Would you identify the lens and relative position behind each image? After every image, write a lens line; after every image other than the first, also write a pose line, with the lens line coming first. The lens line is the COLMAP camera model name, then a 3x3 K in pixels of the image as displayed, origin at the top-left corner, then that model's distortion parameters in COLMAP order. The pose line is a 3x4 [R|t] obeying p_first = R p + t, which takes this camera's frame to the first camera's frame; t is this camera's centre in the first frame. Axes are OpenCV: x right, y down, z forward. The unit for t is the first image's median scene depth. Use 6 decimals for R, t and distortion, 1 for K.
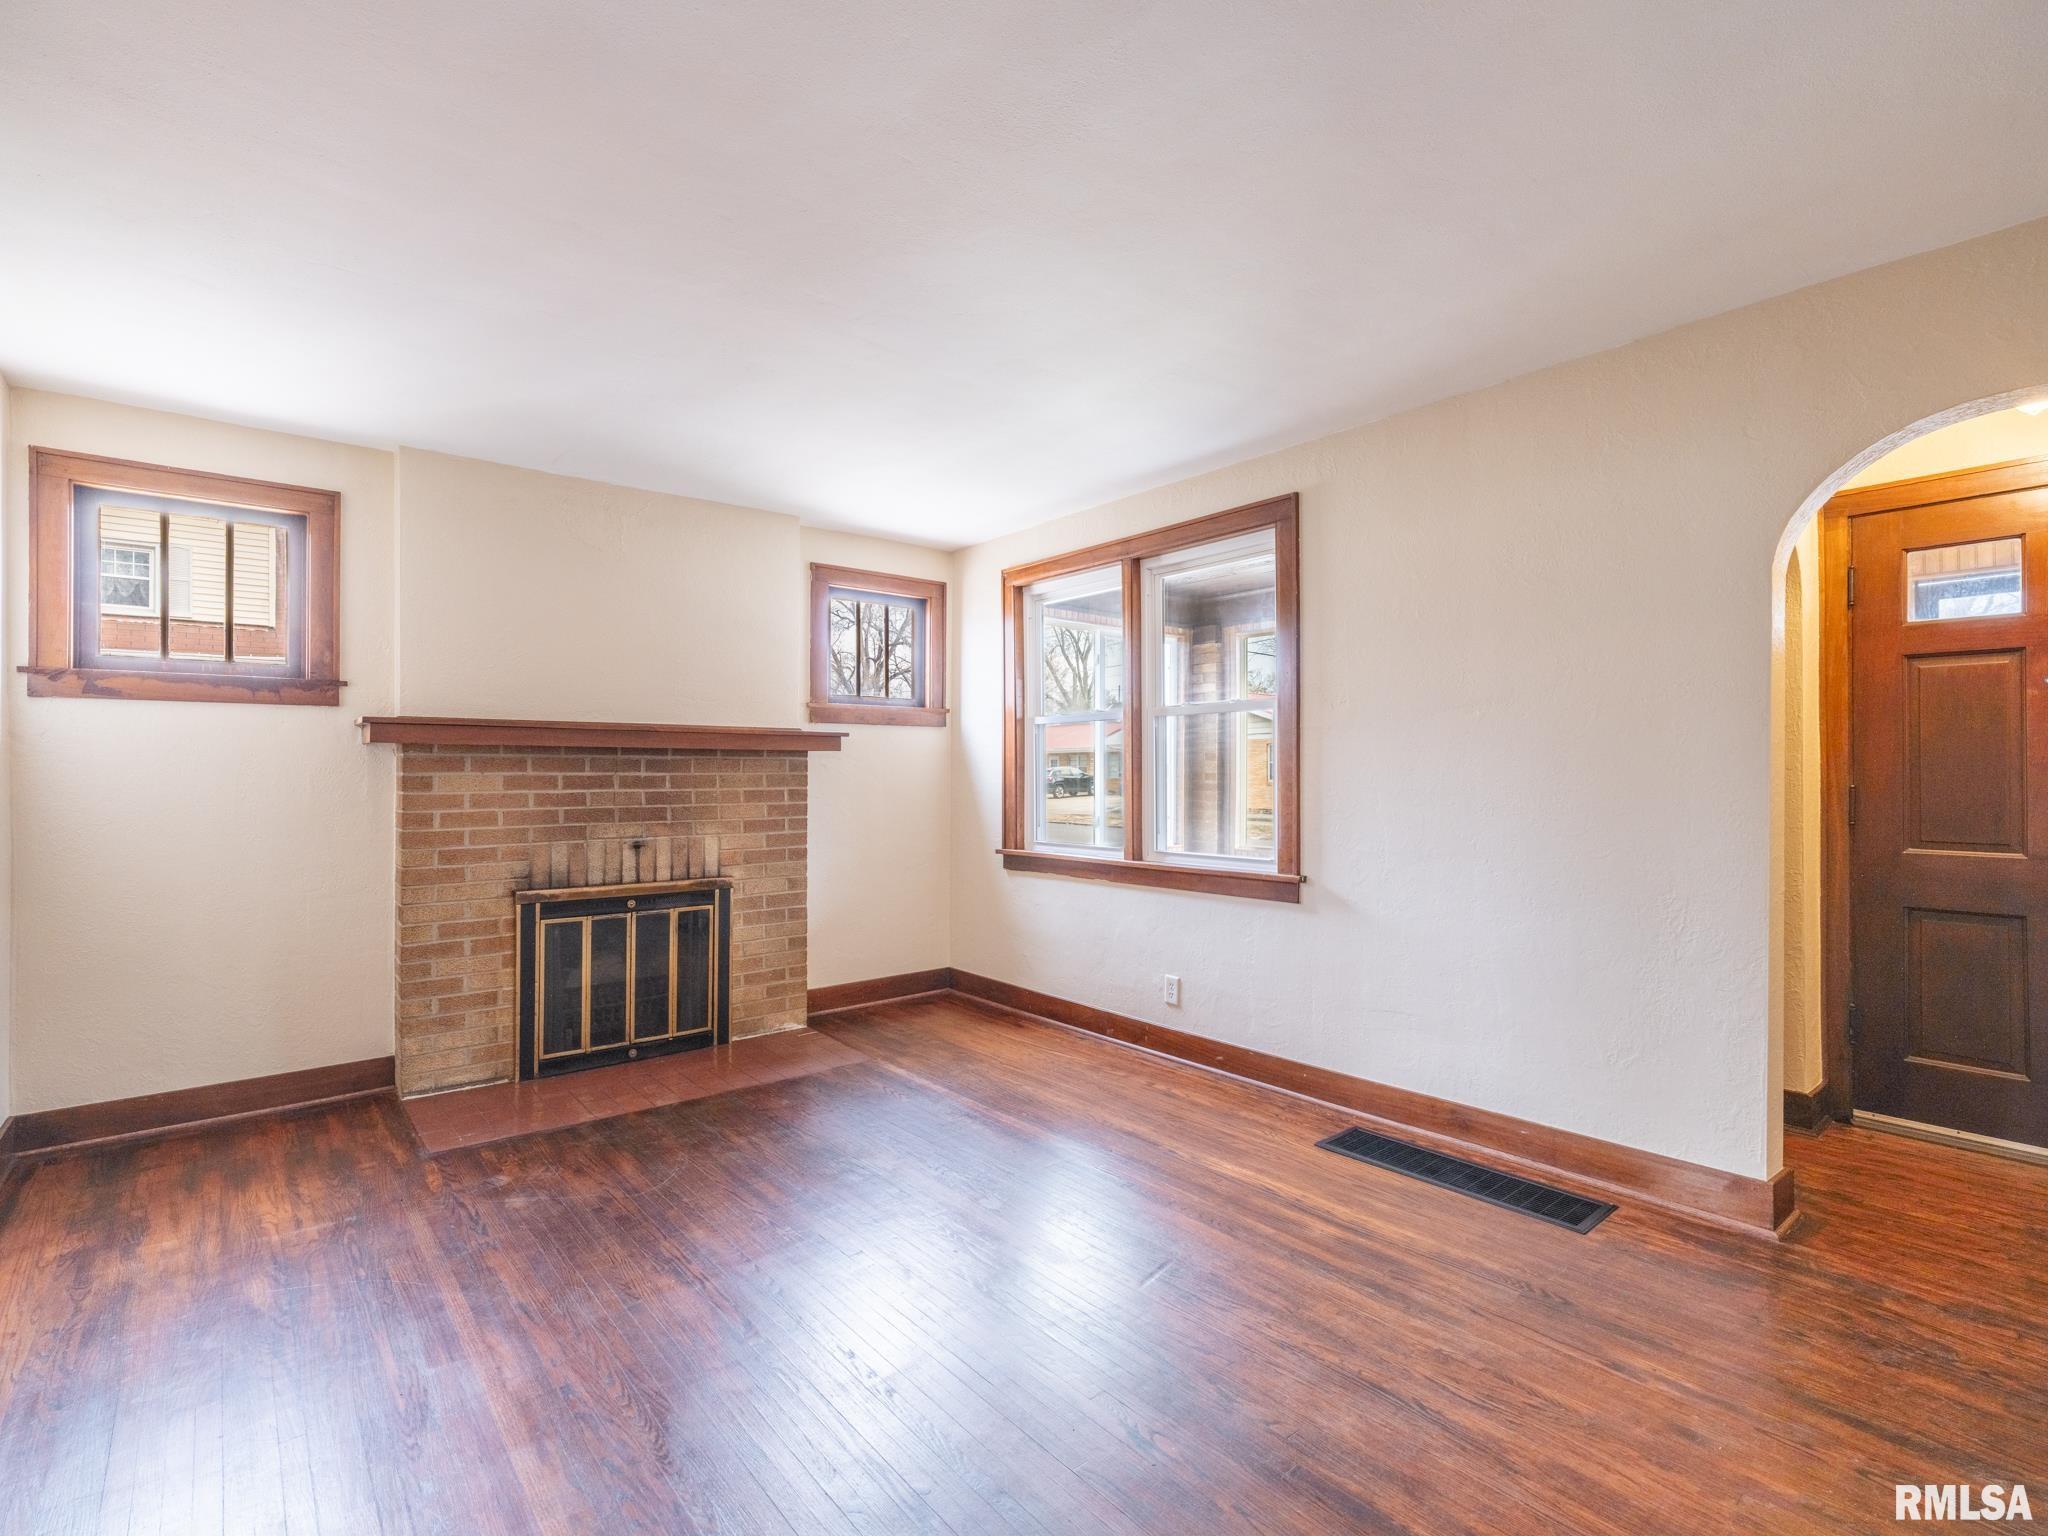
lens RADIAL K [[967.4, 0, 1005.4], [0, 967.4, 765.8], [0, 0, 1]] dist [-0.010364, 0.001102]
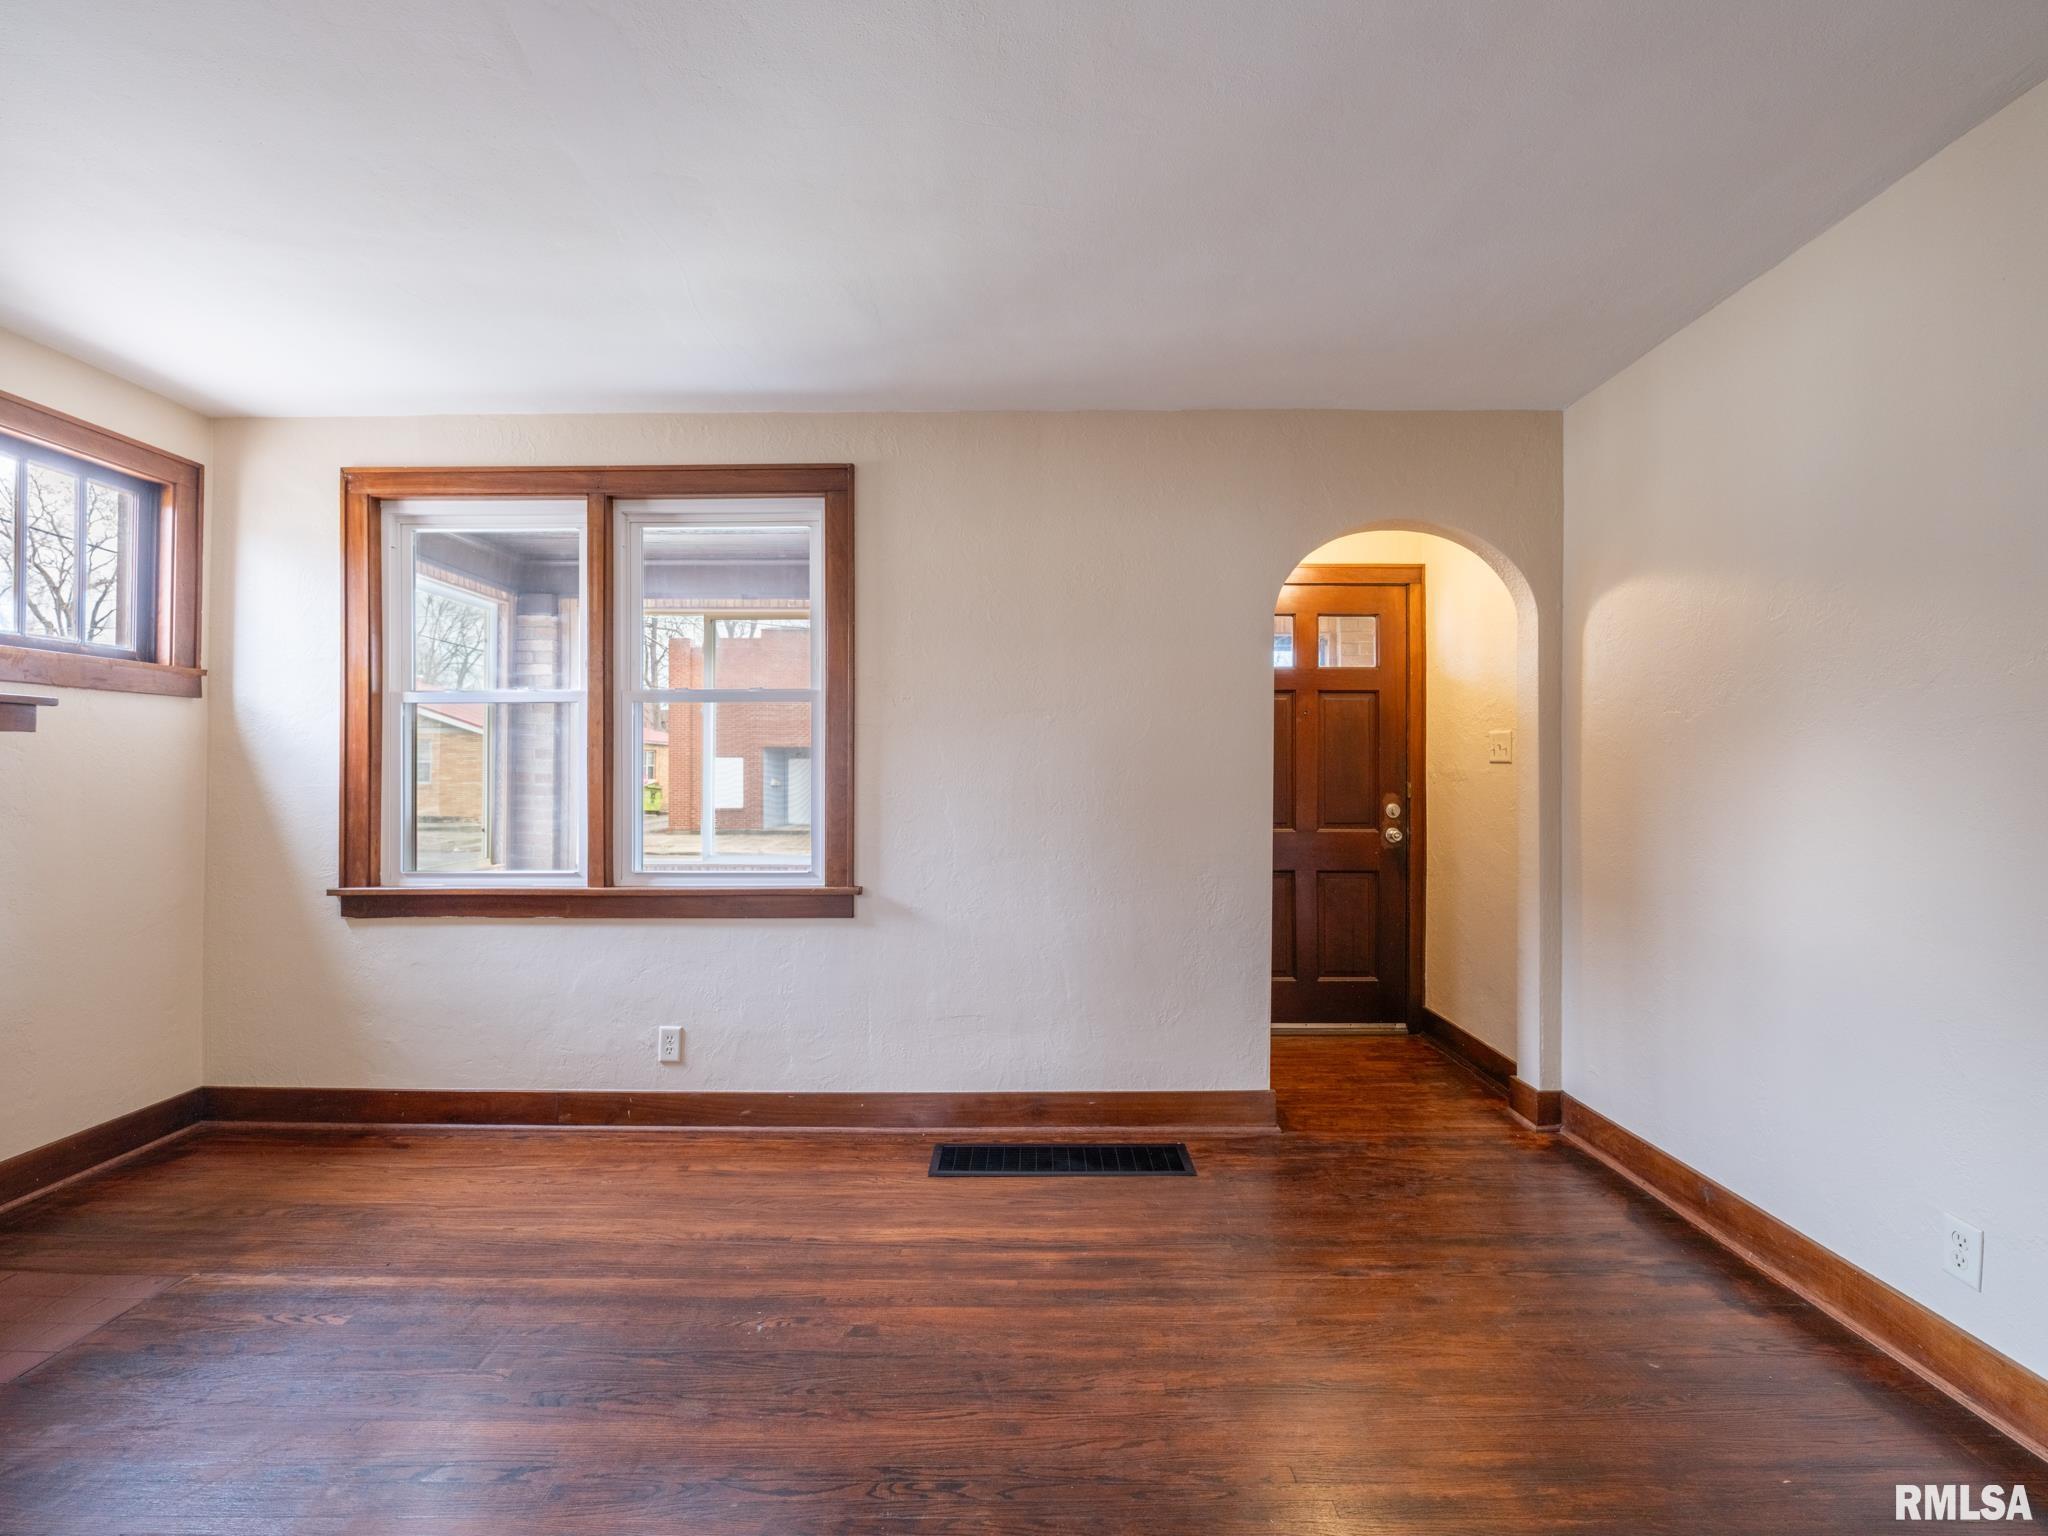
lens RADIAL K [[967.4, 0, 1013.4], [0, 967.4, 765.8], [0, 0, 1]] dist [-0.010364, 0.001102]
pose [[0.634099, 0.008580, 0.773204, -0.296997], [-0.006712, 0.999962, -0.005592, 0.004197], [-0.773222, -0.001643, 0.634133, 0.302298]]
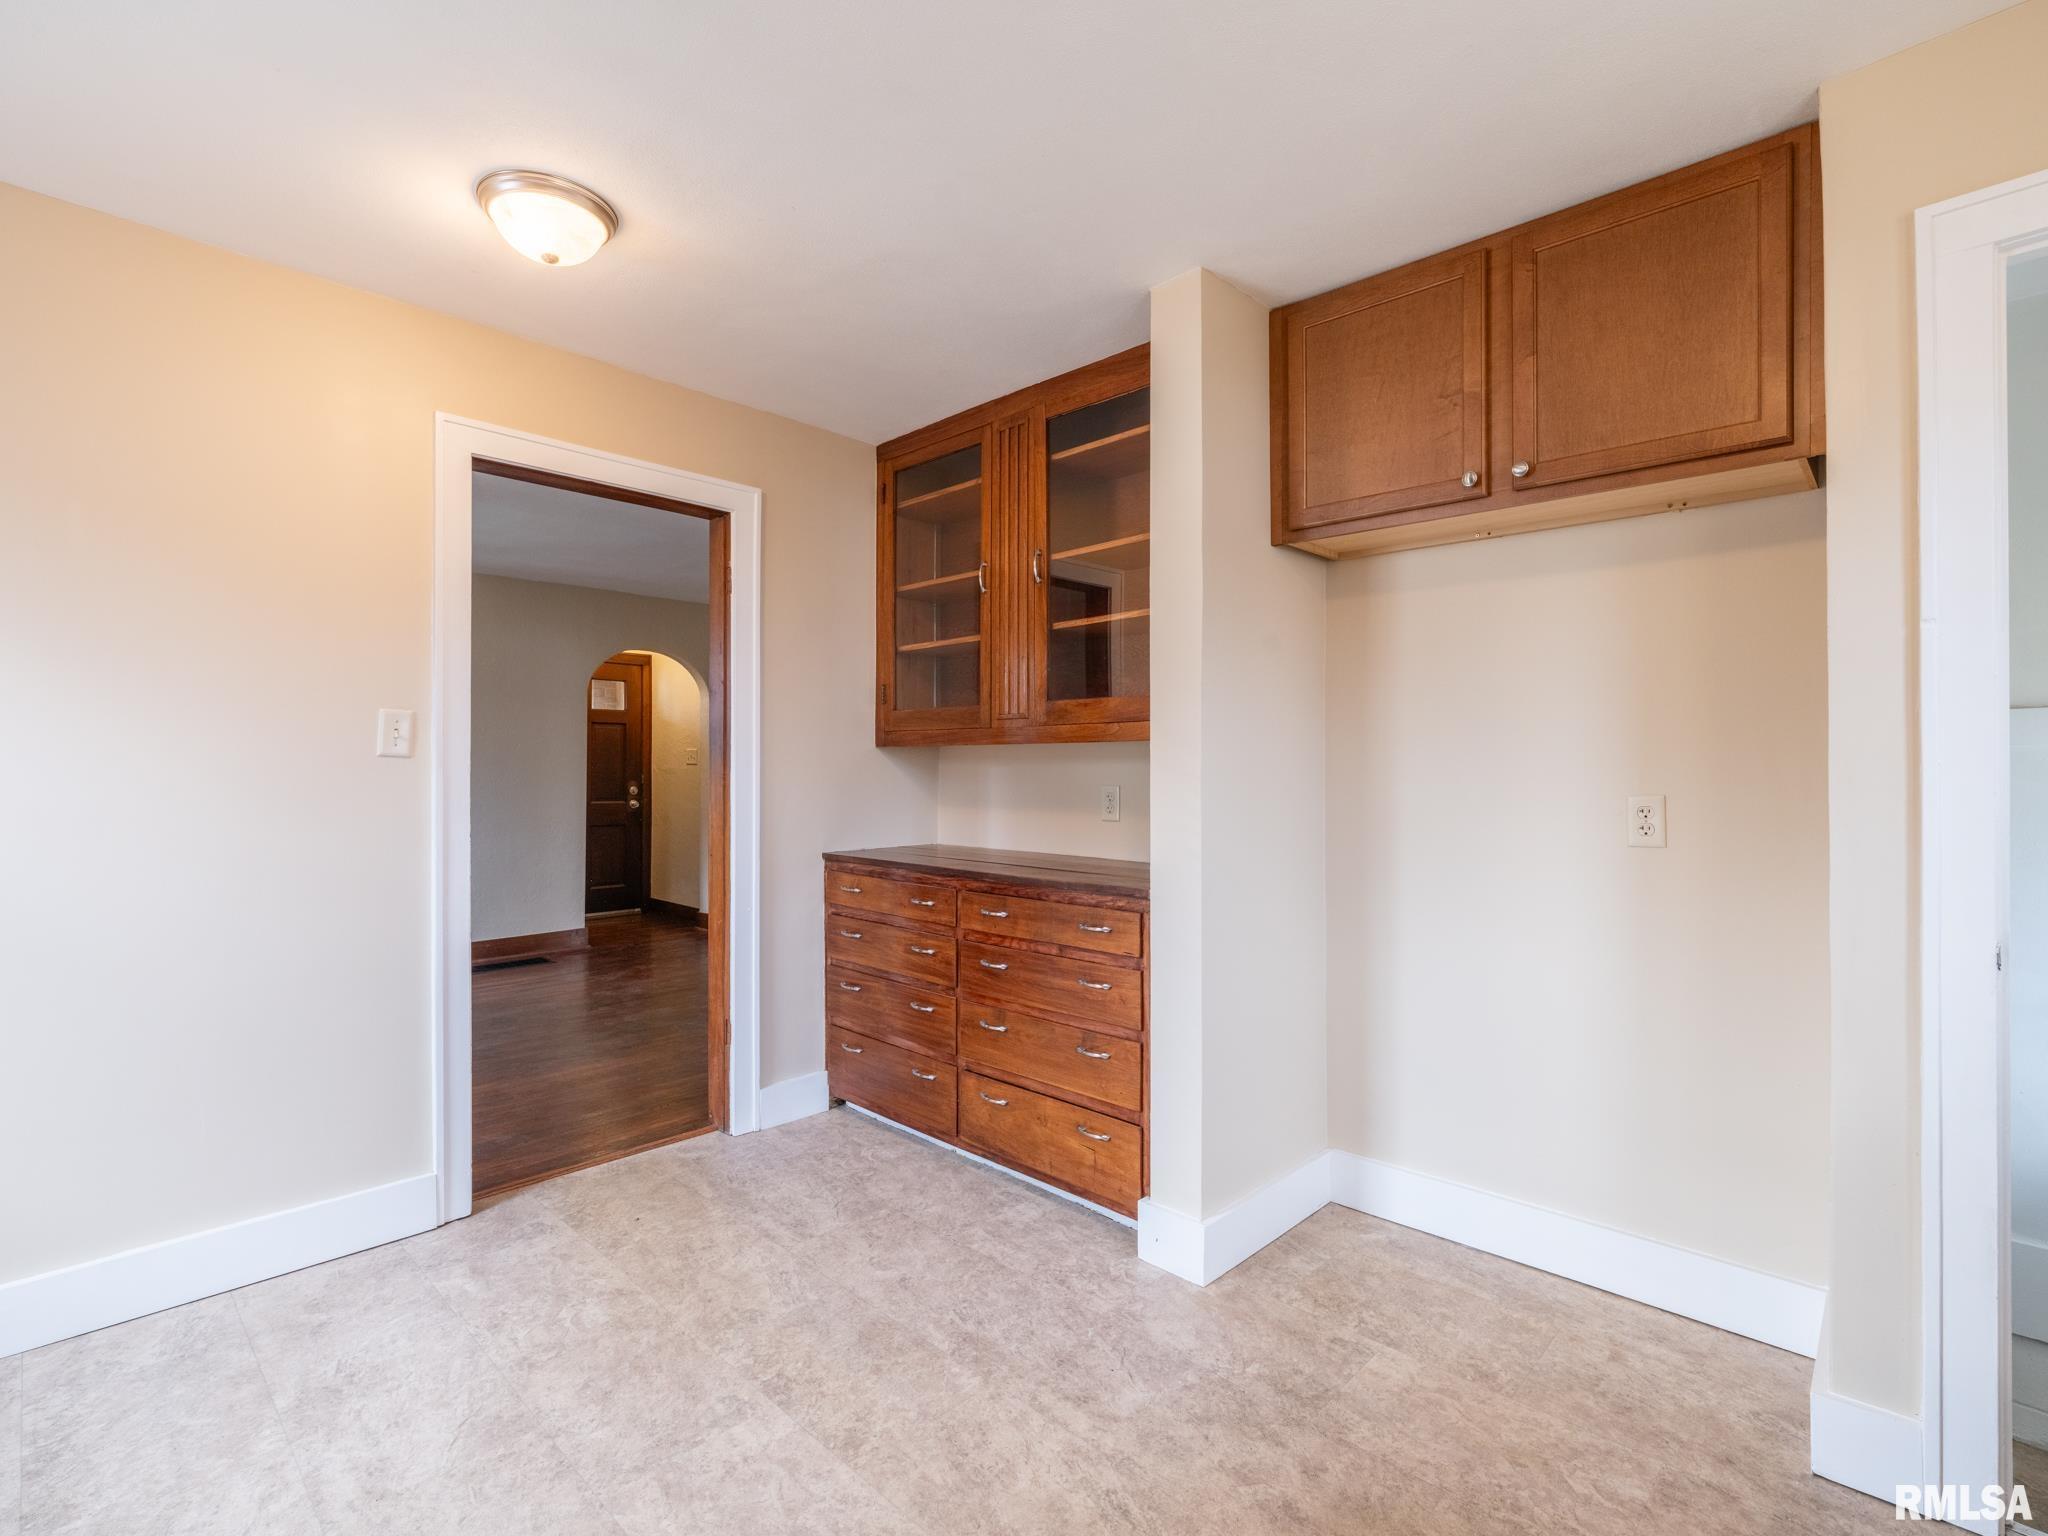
lens RADIAL K [[967.4, 0, 1019.2], [0, 967.4, 766.7], [0, 0, 1]] dist [-0.010364, 0.001102]
pose [[-0.126272, 0.002870, 0.991992, -1.426077], [-0.006107, 0.999975, -0.003671, -0.001075], [-0.991977, -0.006521, -0.126251, 0.097110]]
